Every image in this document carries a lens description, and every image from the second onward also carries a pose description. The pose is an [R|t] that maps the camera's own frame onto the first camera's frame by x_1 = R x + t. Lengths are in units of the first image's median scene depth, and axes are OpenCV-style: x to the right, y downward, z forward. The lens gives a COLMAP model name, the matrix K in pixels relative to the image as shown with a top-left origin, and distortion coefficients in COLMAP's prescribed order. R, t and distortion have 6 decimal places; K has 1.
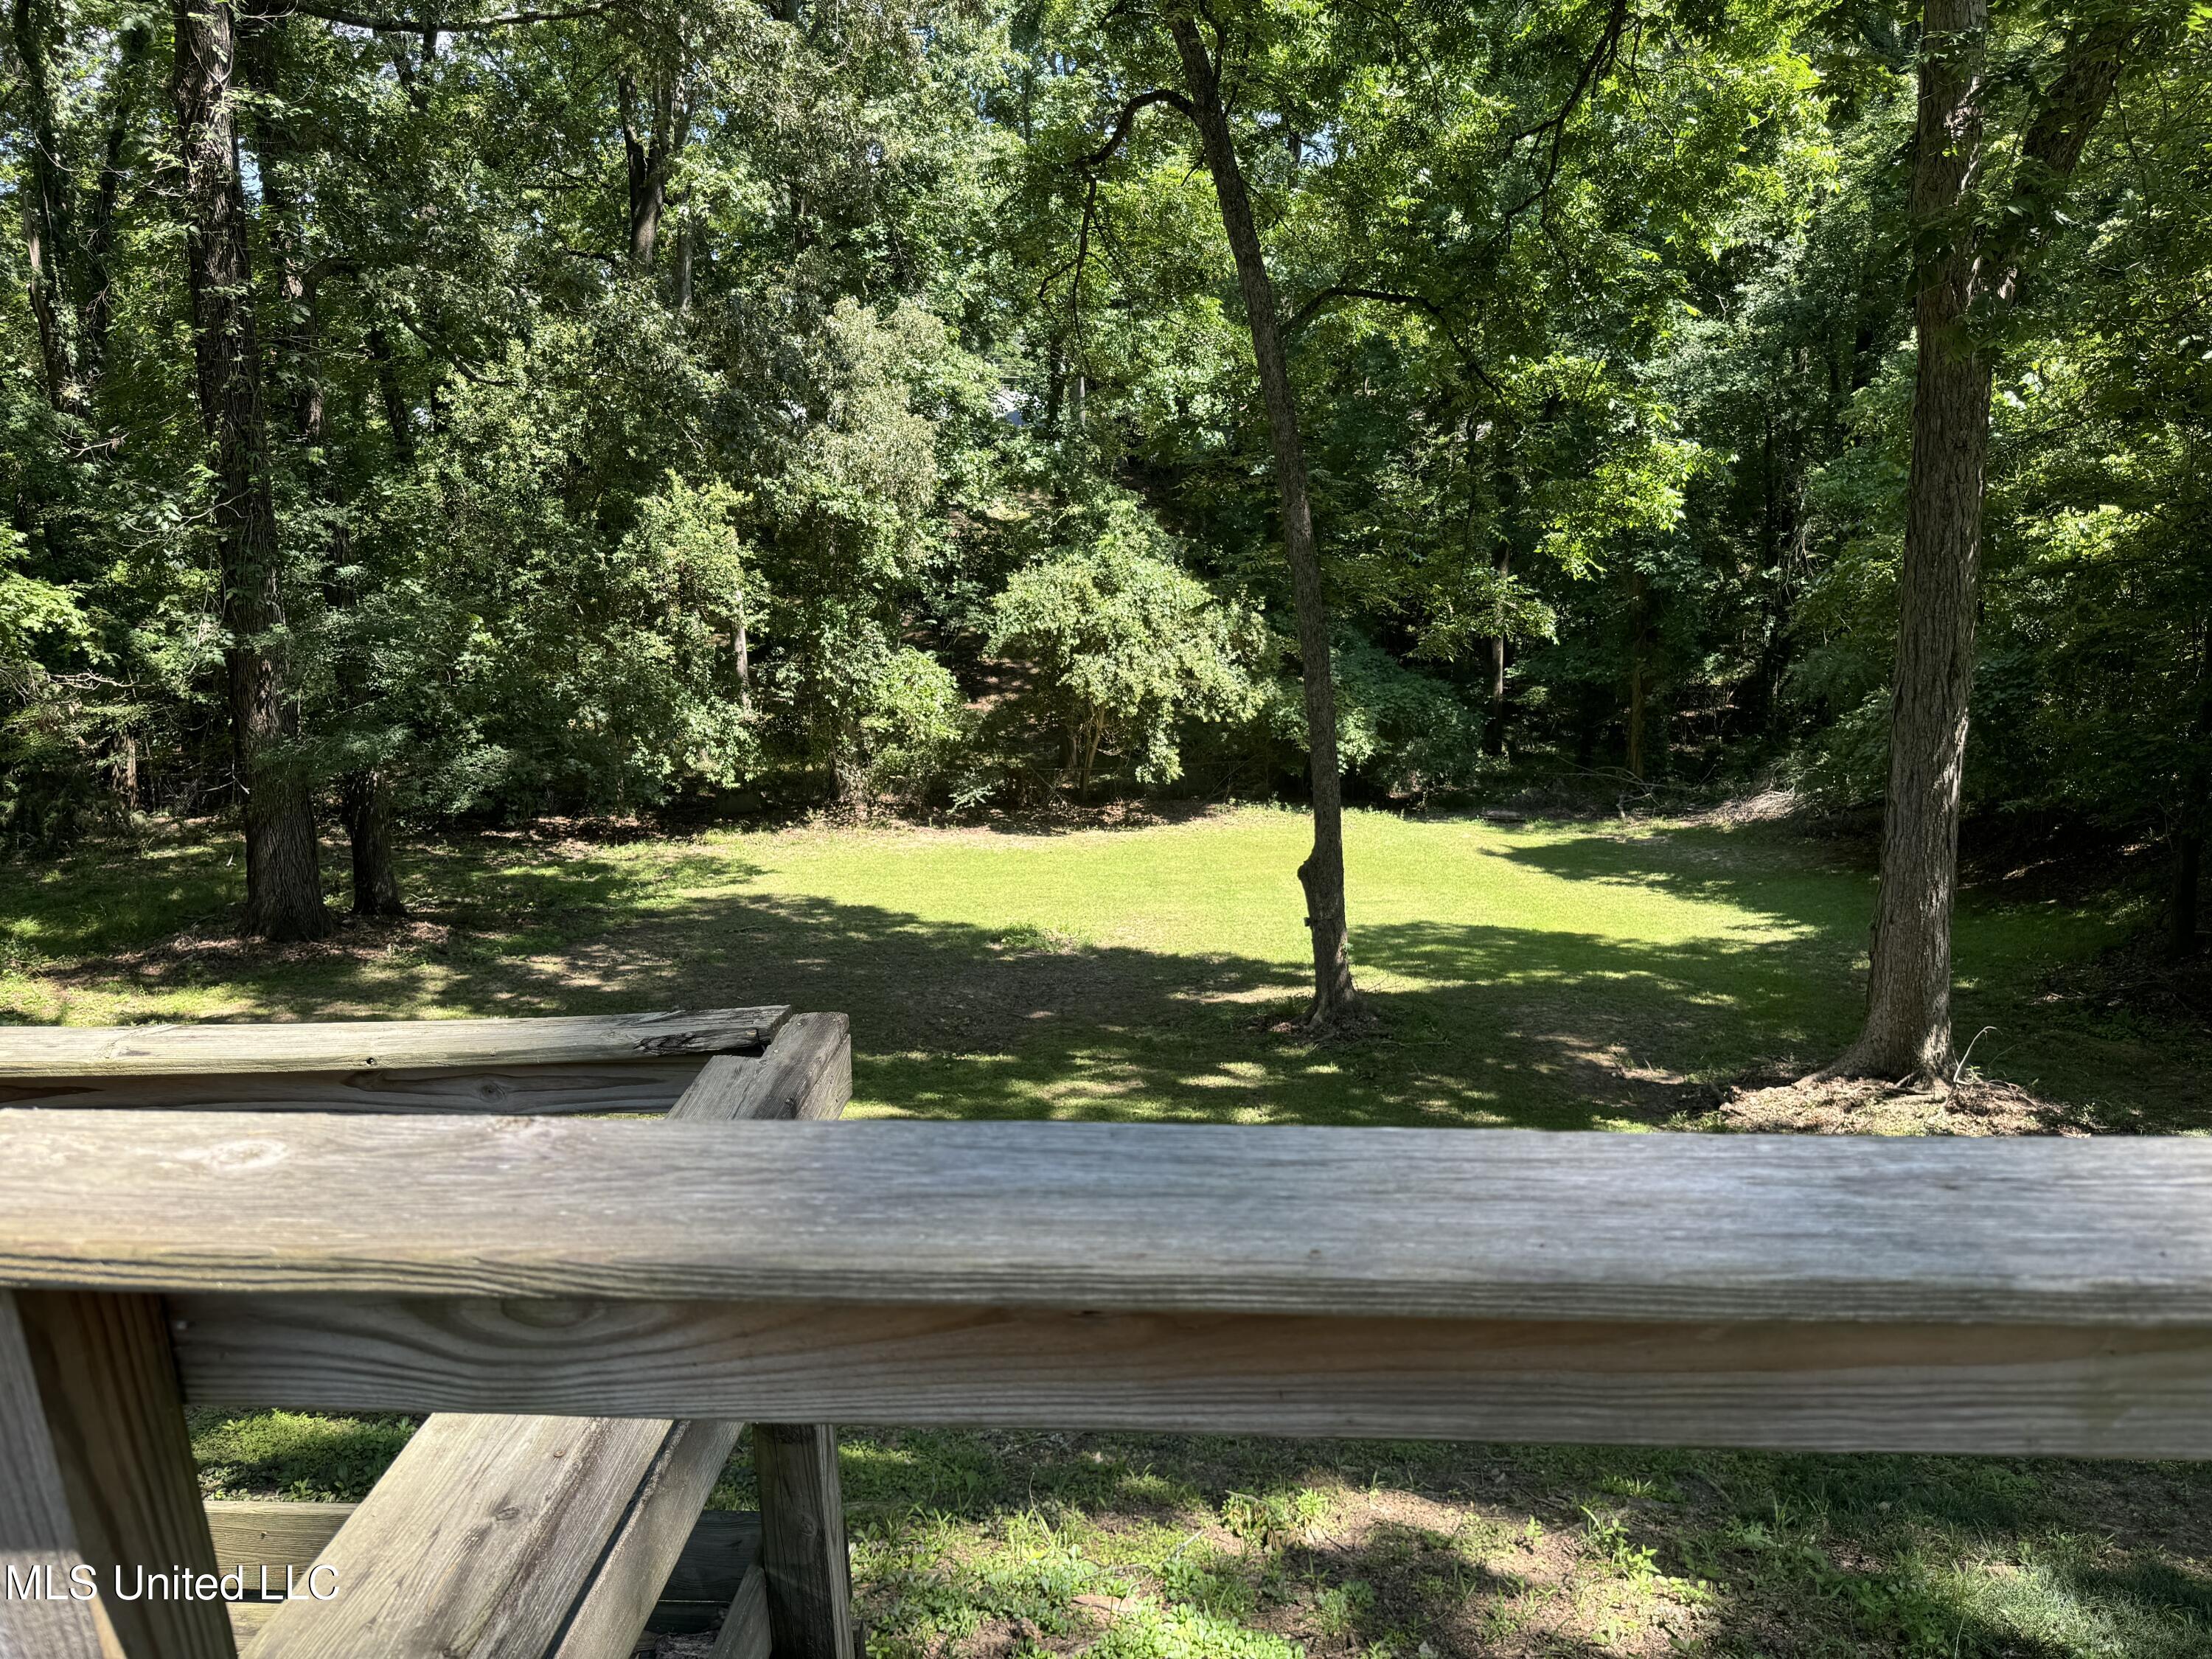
lens RADIAL K [[1558.8, 0, 1108.4], [0, 1558.8, 838.5], [0, 0, 1]] dist [0.111939, -0.150340]
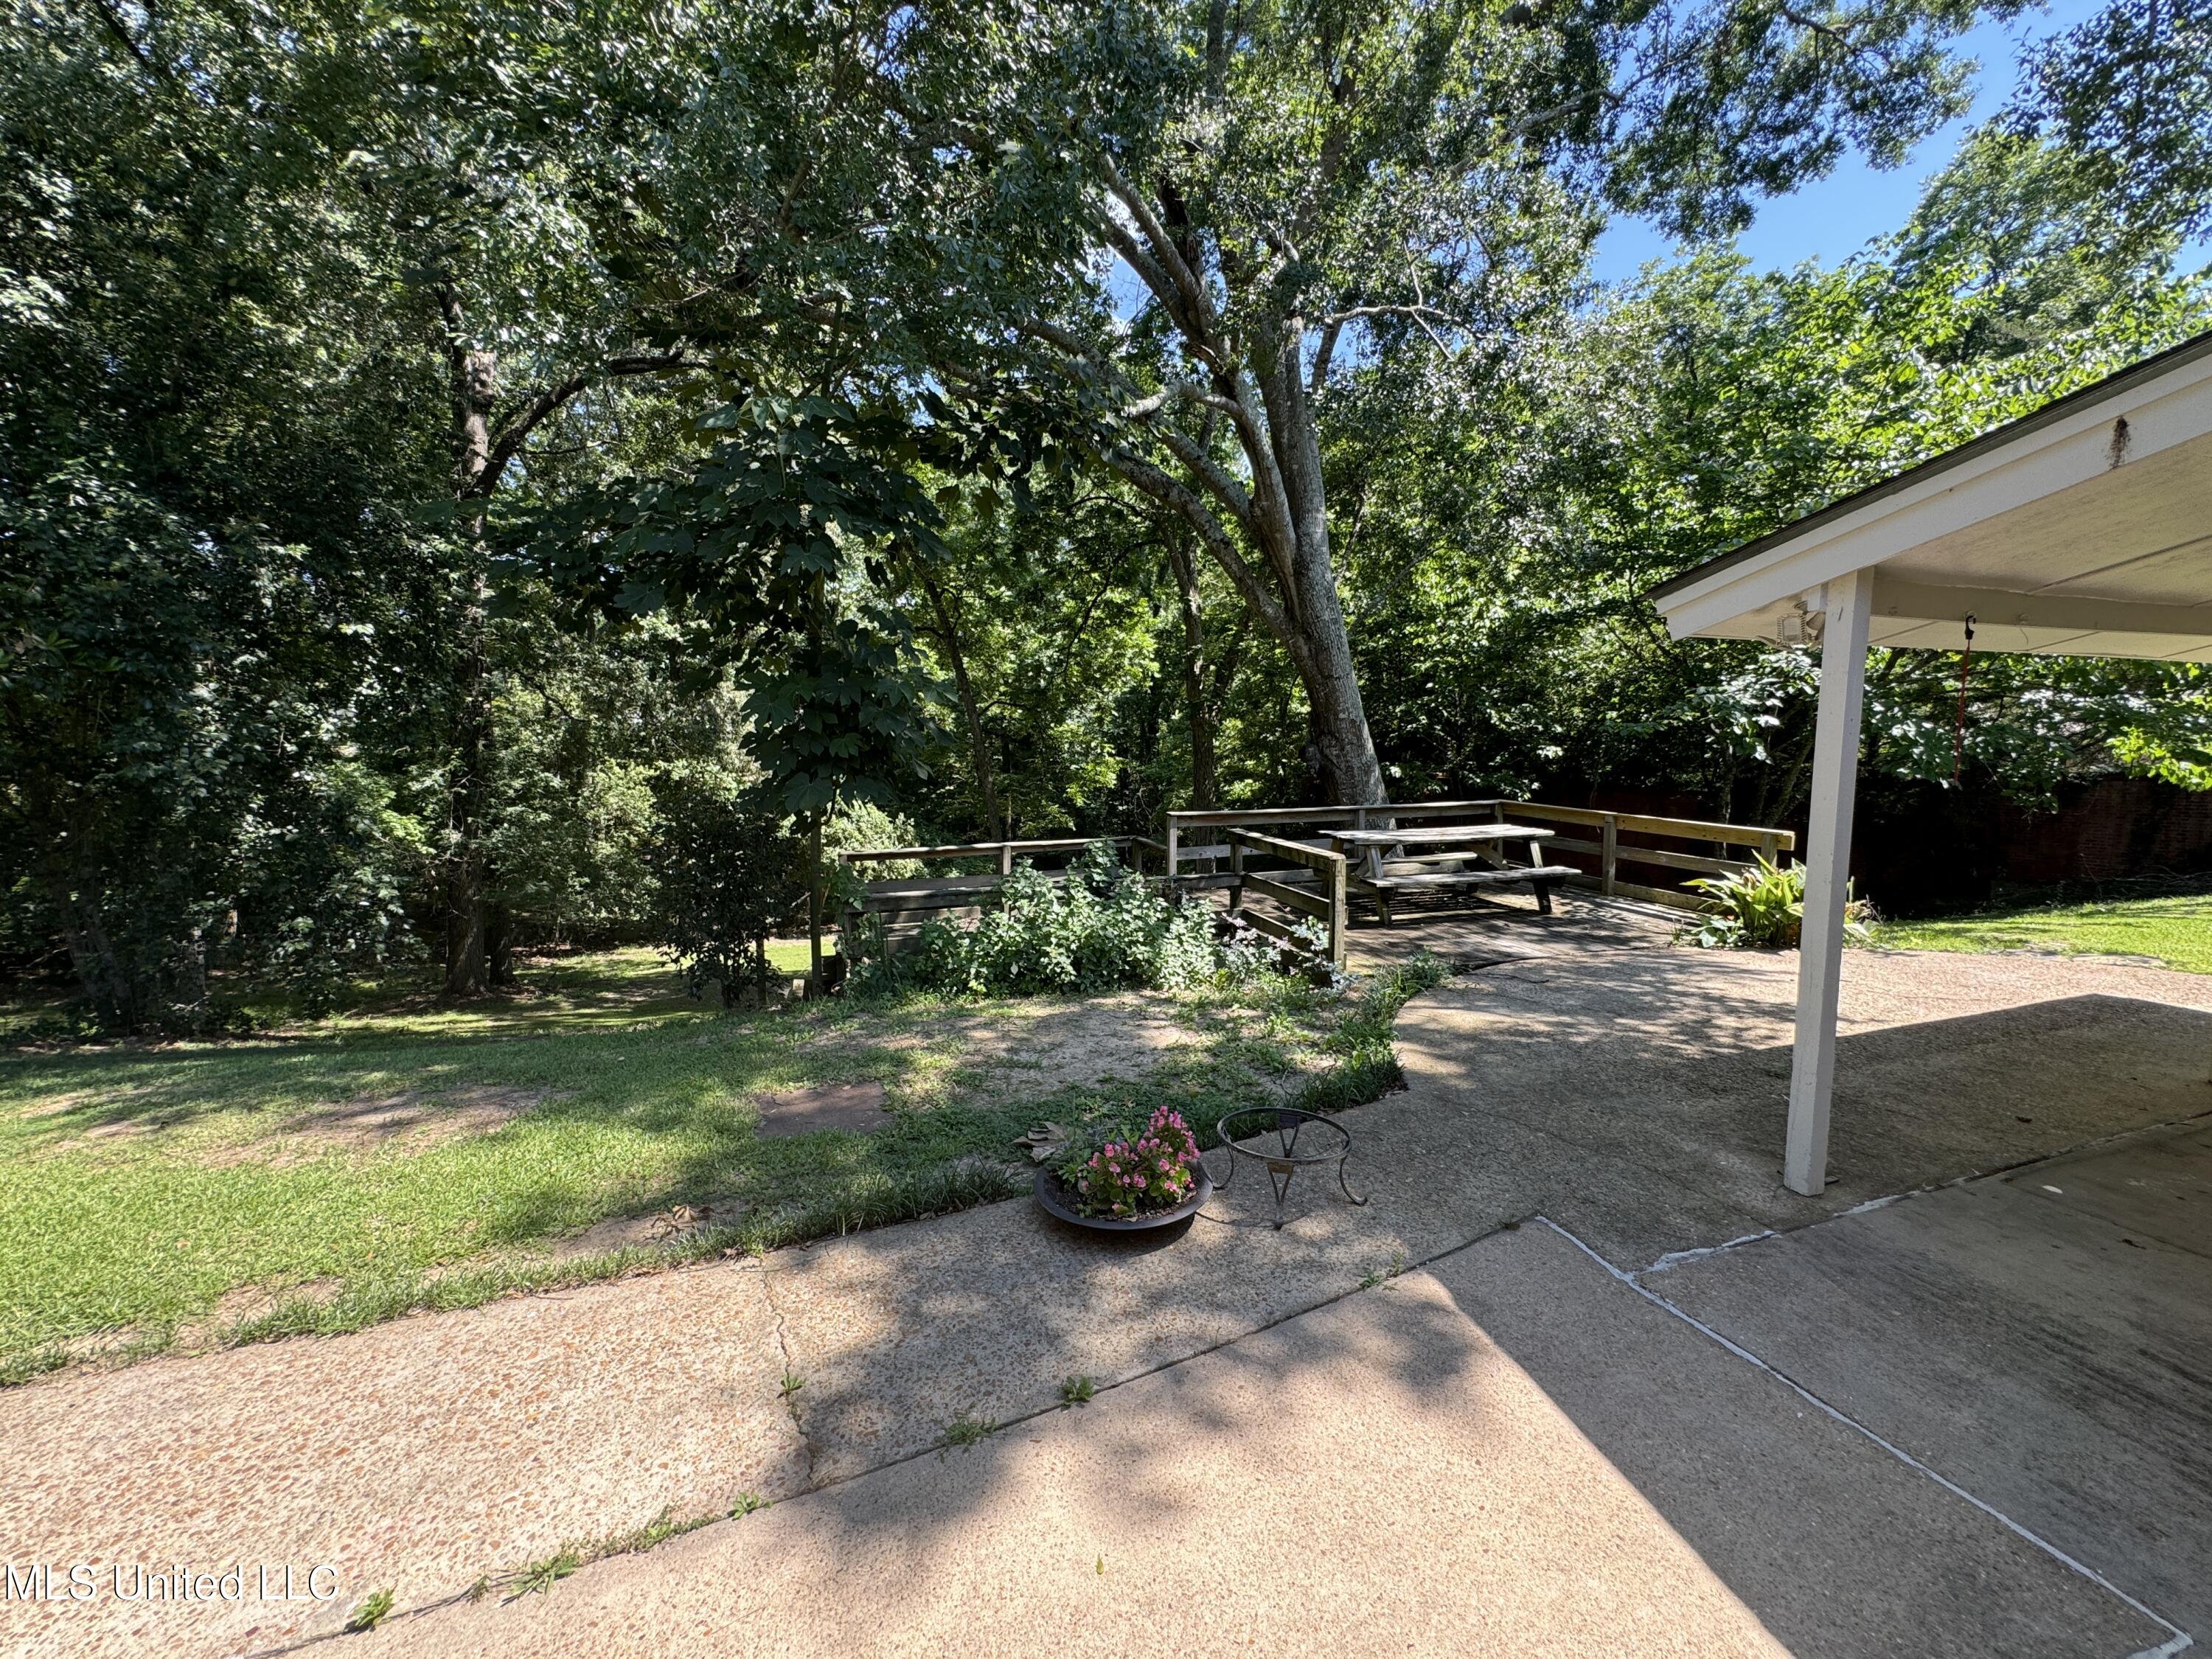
lens RADIAL K [[890.1, 0, 1106.0], [0, 890.1, 829.5], [0, 0, 1]] dist [0.001360, 0.000576]
pose [[0.923445, -0.019589, 0.383229, -0.137806], [0.075662, 0.988385, -0.131798, 0.043709], [-0.376196, 0.150704, 0.914202, -0.219899]]
